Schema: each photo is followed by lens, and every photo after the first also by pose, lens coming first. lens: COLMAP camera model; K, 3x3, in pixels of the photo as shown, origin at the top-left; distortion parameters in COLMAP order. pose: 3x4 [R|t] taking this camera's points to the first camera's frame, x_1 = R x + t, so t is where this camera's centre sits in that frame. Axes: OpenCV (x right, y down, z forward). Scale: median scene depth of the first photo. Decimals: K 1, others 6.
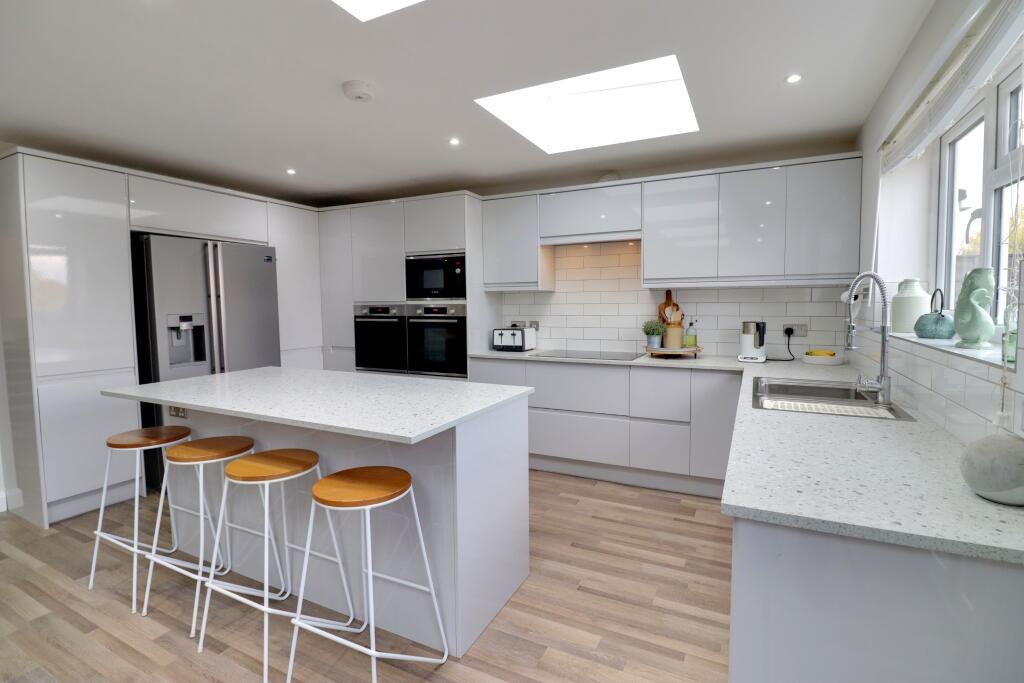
lens RADIAL K [[474.9, 0, 521.8], [0, 474.9, 338.6], [0, 0, 1]] dist [0.005246, -0.014905]
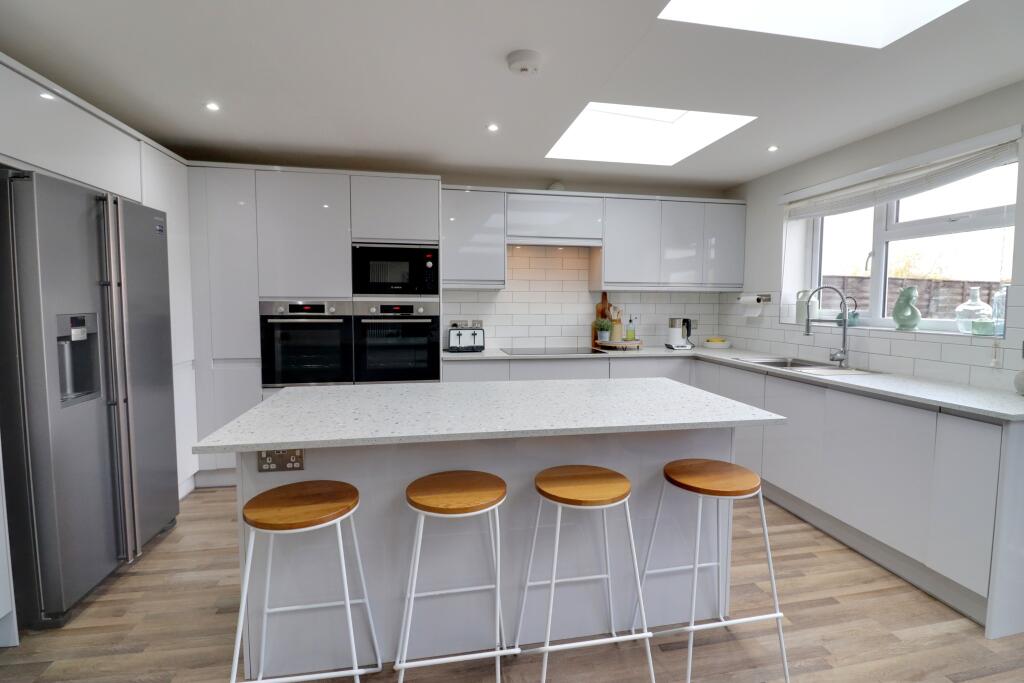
lens RADIAL K [[486.3, 0, 512.0], [0, 486.3, 341.5], [0, 0, 1]] dist [0.001386, -0.015936]
pose [[0.800001, -0.037164, 0.598846, -0.556344], [0.032968, 0.999295, 0.017974, -0.009136], [-0.599092, 0.005363, 0.800662, 0.172909]]
